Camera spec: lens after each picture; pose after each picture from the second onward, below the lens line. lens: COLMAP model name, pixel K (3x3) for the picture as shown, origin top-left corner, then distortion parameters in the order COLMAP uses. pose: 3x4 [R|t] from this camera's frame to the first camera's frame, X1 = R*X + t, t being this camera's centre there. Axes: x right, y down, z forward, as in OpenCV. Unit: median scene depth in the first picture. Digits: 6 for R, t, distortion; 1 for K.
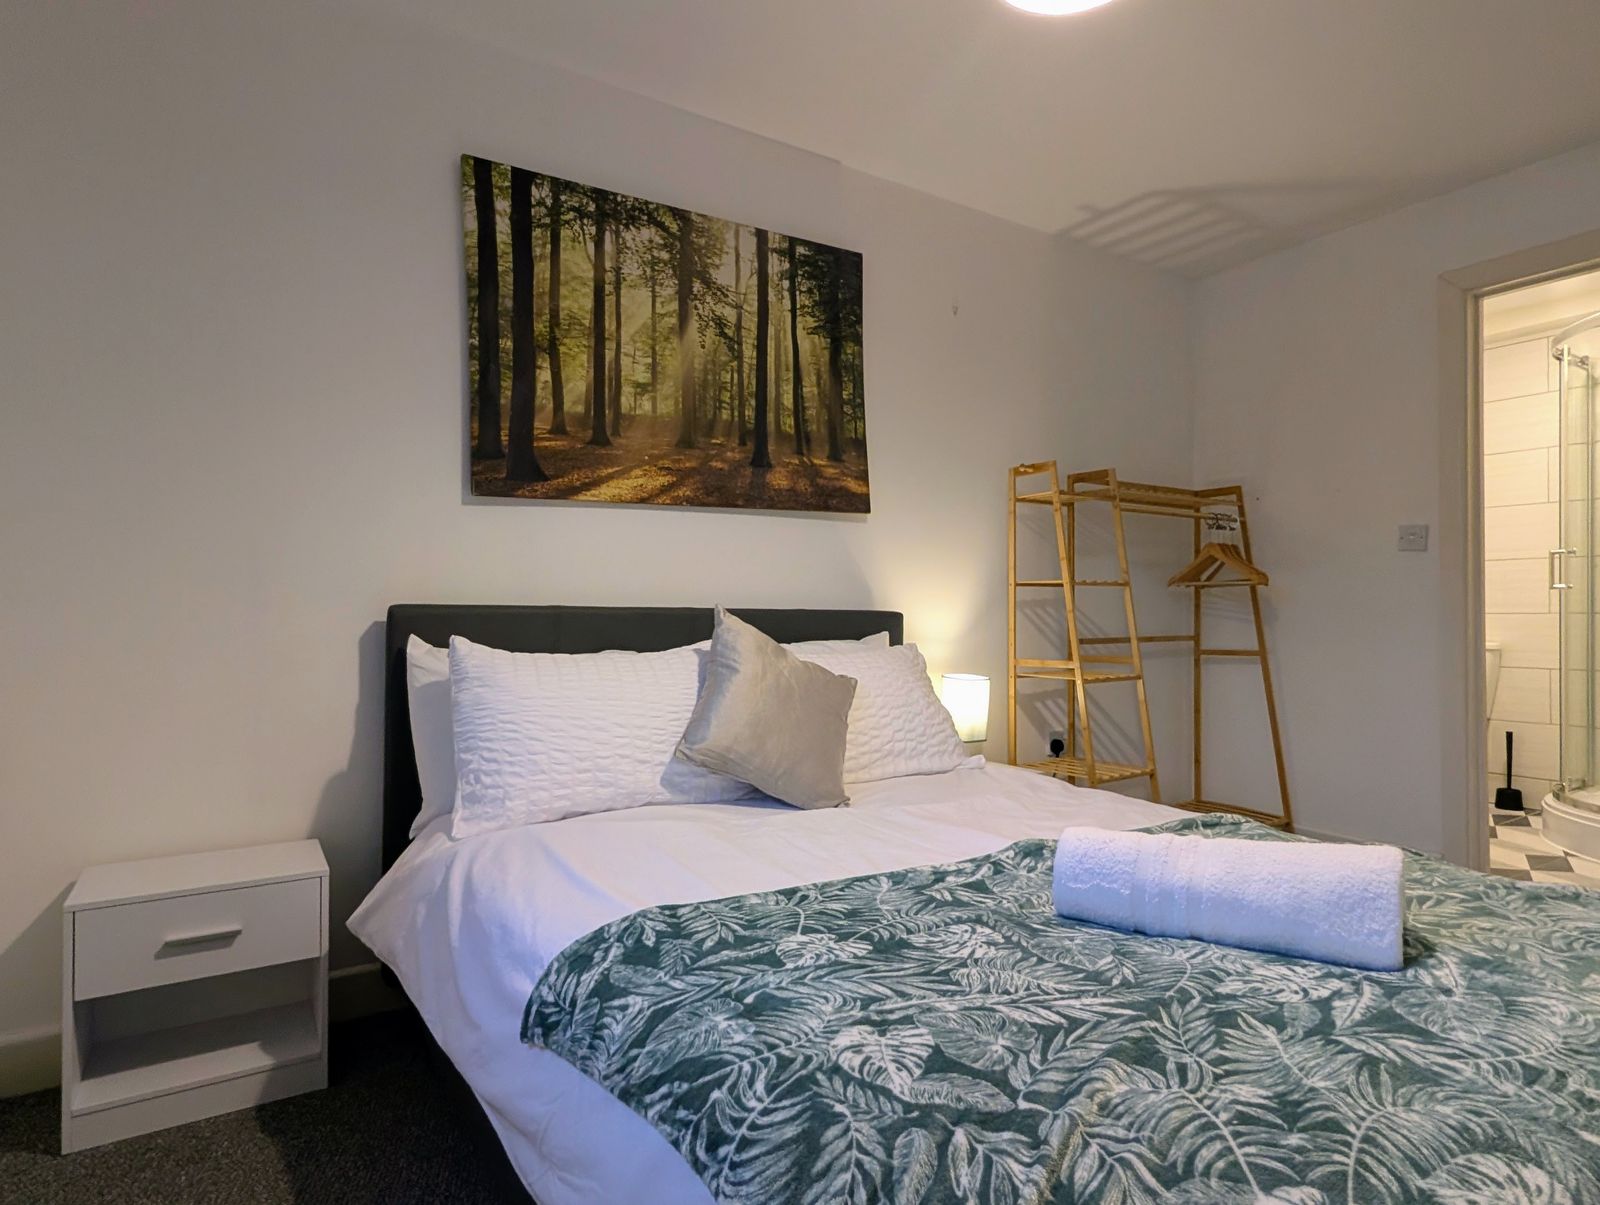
lens RADIAL K [[902.6, 0, 800.0], [0, 902.6, 602.5], [0, 0, 1]] dist [-0.000916, -0.000376]
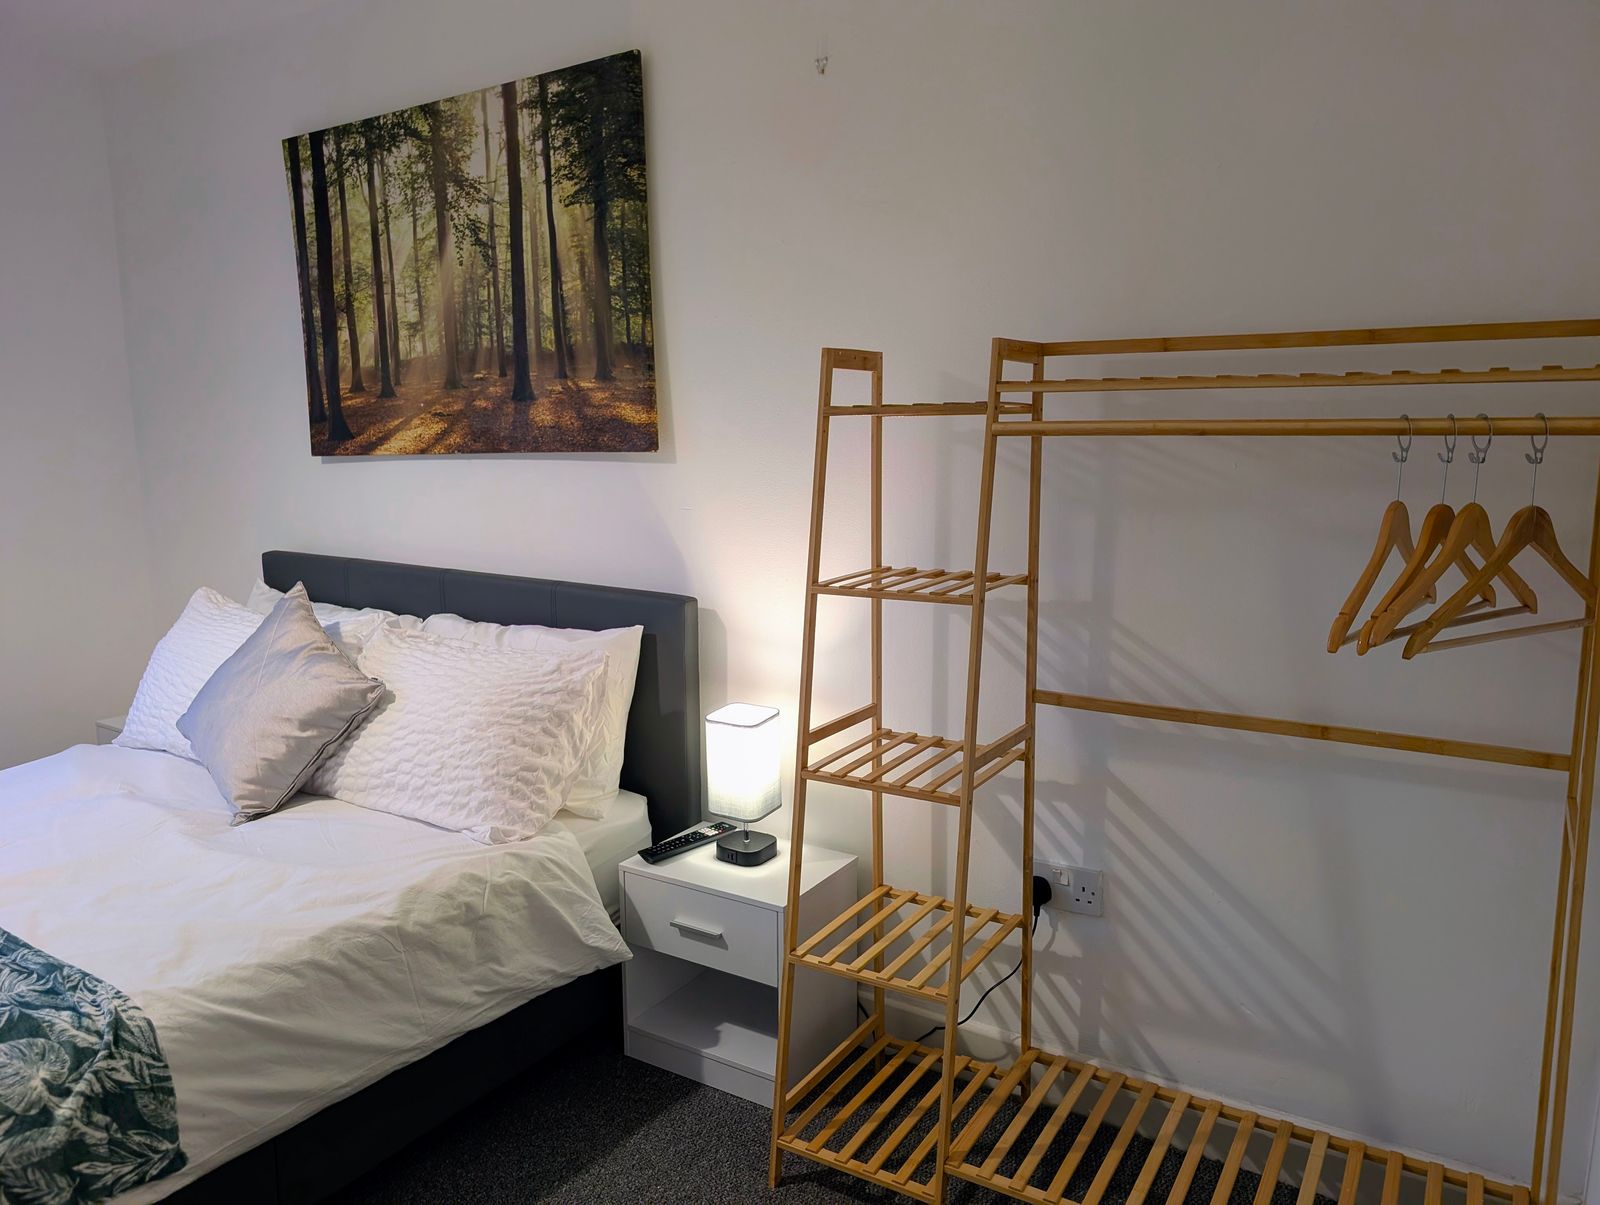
lens RADIAL K [[1122.3, 0, 800.0], [0, 1122.3, 602.5], [0, 0, 1]] dist [-0.001197, 0.004706]
pose [[0.413650, 0.144608, -0.898878, 1.015786], [0.014947, 0.986094, 0.165517, -0.139929], [0.910313, -0.081902, 0.405736, 0.837699]]
